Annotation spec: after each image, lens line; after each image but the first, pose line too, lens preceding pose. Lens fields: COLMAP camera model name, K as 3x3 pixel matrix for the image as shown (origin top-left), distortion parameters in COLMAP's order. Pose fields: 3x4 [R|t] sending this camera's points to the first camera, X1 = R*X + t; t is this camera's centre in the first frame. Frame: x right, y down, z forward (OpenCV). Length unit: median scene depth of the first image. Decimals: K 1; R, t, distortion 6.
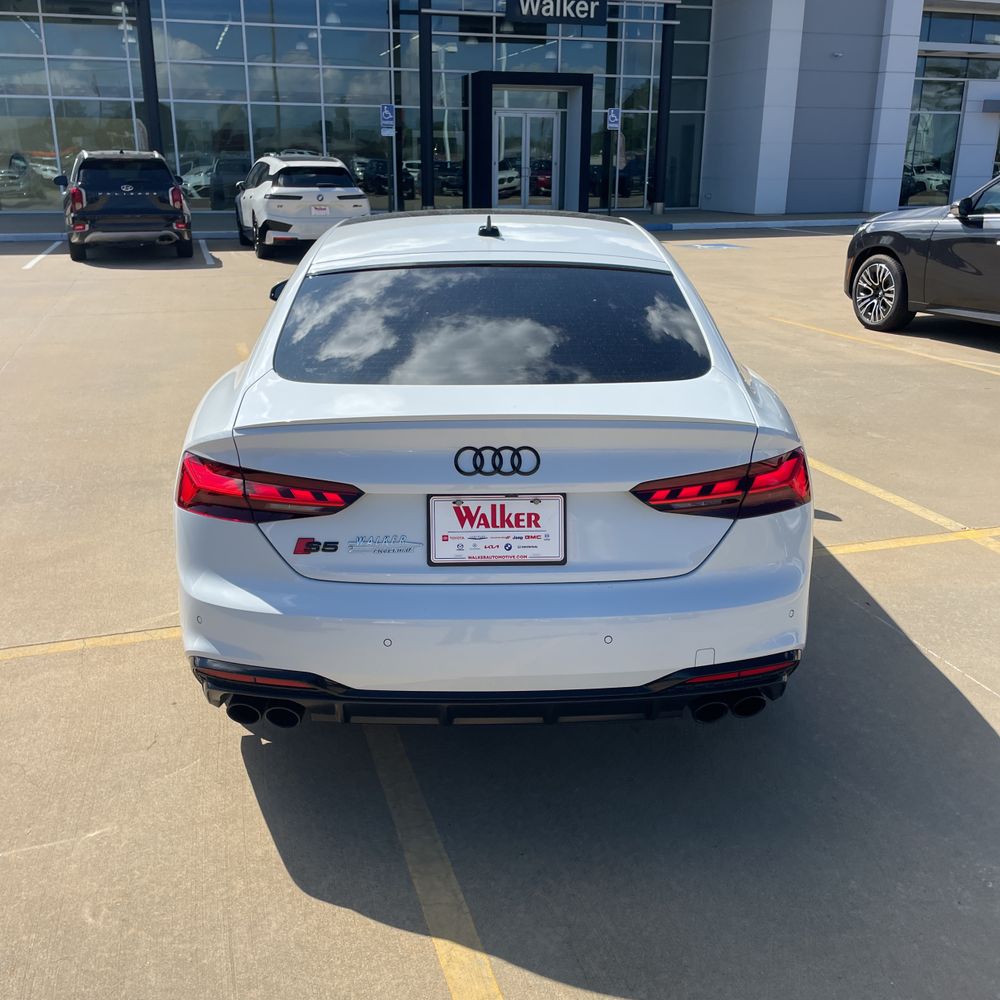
lens RADIAL K [[1023.3, 0, 491.7], [0, 1023.3, 500.5], [0, 0, 1]] dist [0.024140, 0.000000]
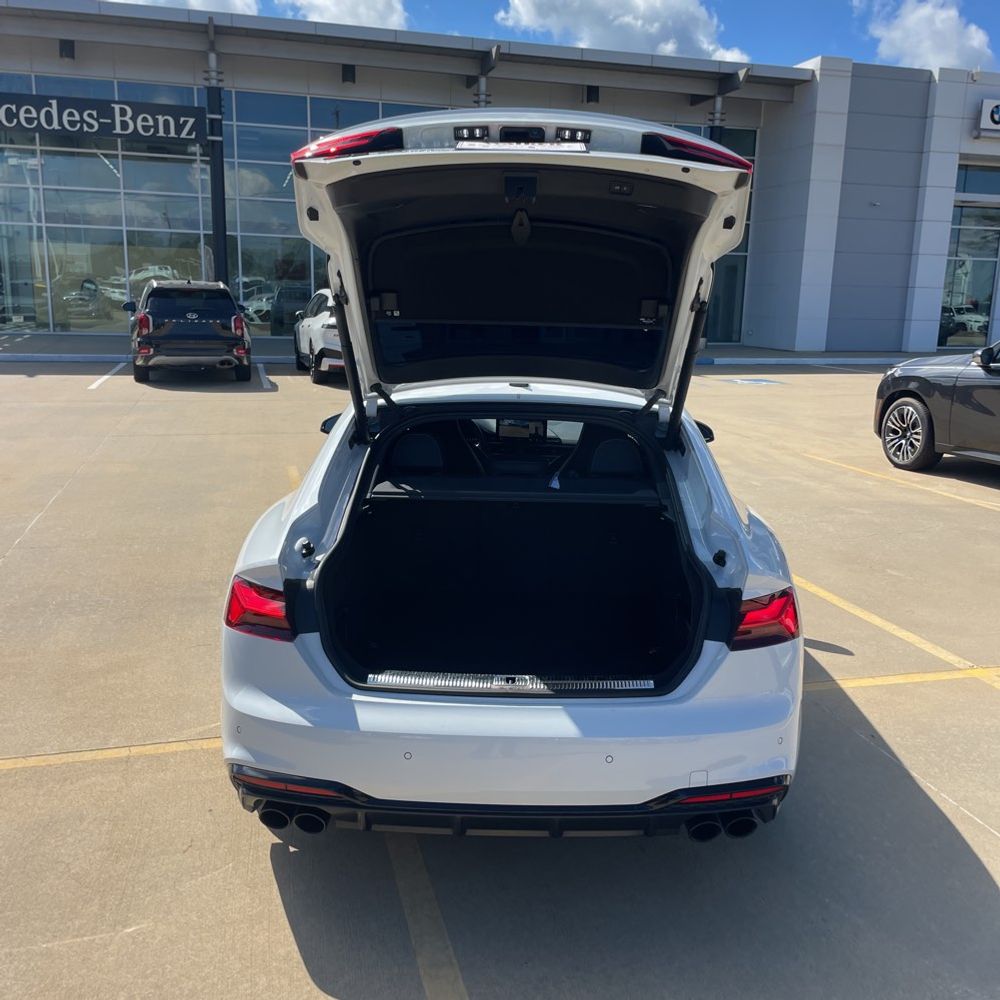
lens RADIAL K [[1023.3, 0, 515.5], [0, 1023.3, 516.2], [0, 0, 1]] dist [0.024140, 0.000000]
pose [[0.999427, 0.026027, -0.021648, 0.012117], [-0.028124, 0.994284, -0.102997, -0.002778], [0.018843, 0.103547, 0.994446, -0.046933]]
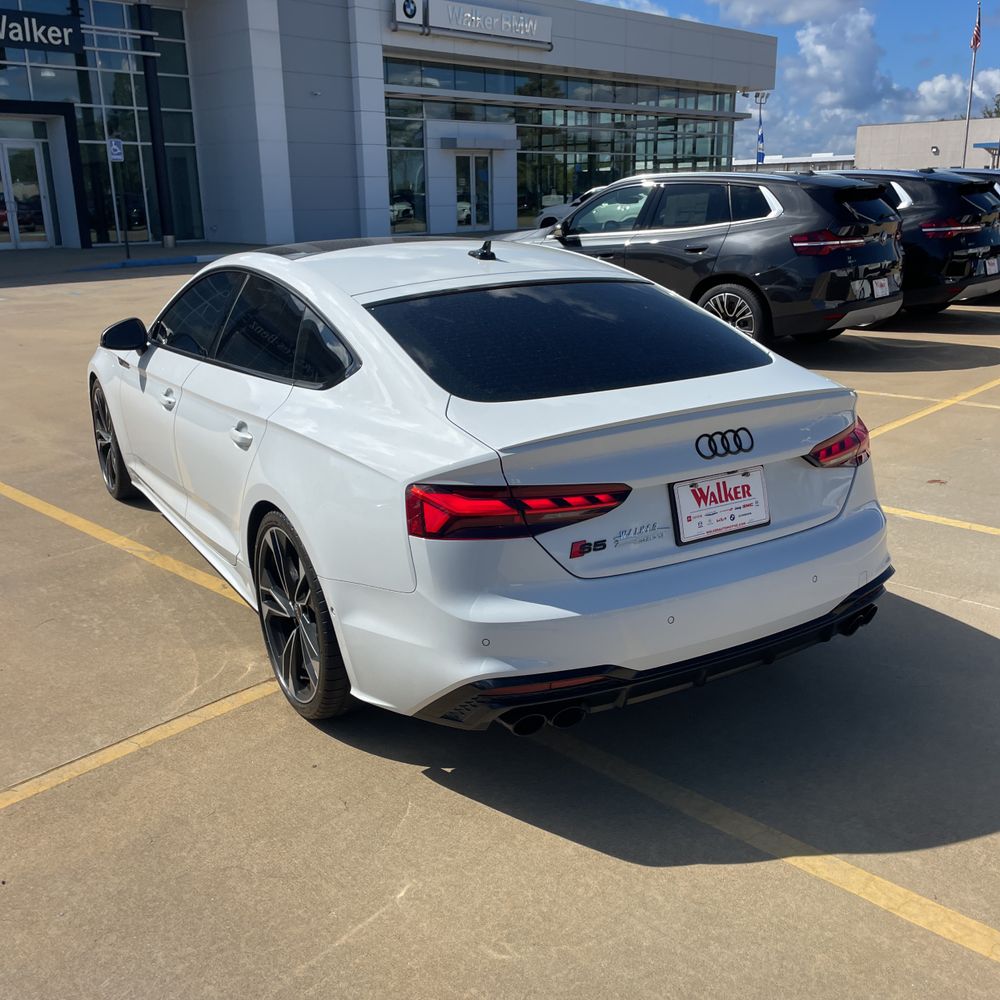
lens RADIAL K [[1023.3, 0, 503.8], [0, 1023.3, 493.1], [0, 0, 1]] dist [0.024140, 0.000000]
pose [[0.867614, -0.154975, 0.472470, -0.299830], [0.171391, 0.985167, 0.008413, -0.014100], [-0.466766, 0.073678, 0.881306, 0.040640]]
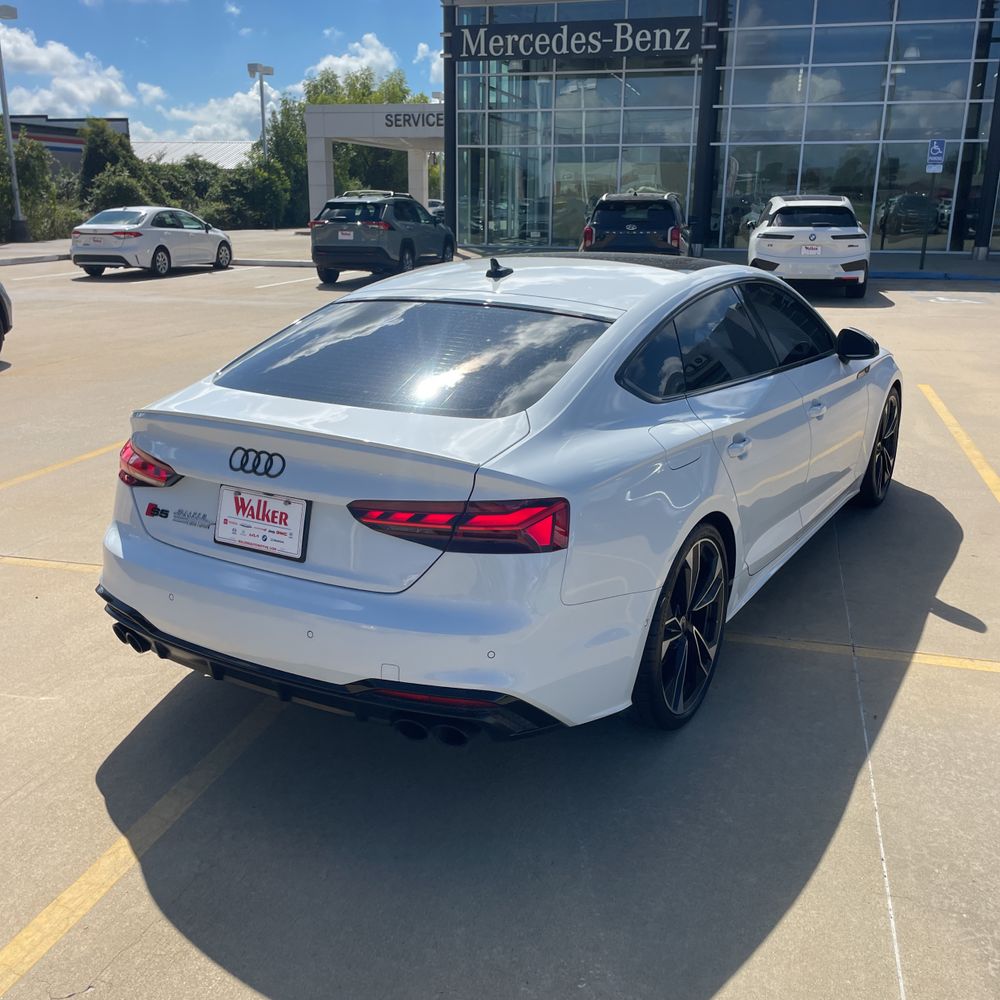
lens RADIAL K [[1023.3, 0, 469.4], [0, 1023.3, 491.4], [0, 0, 1]] dist [0.024140, 0.000000]
pose [[0.841484, 0.148473, -0.519480, 0.324127], [-0.170152, 0.985400, 0.006016, -0.021358], [0.512789, 0.083328, 0.854461, 0.048222]]
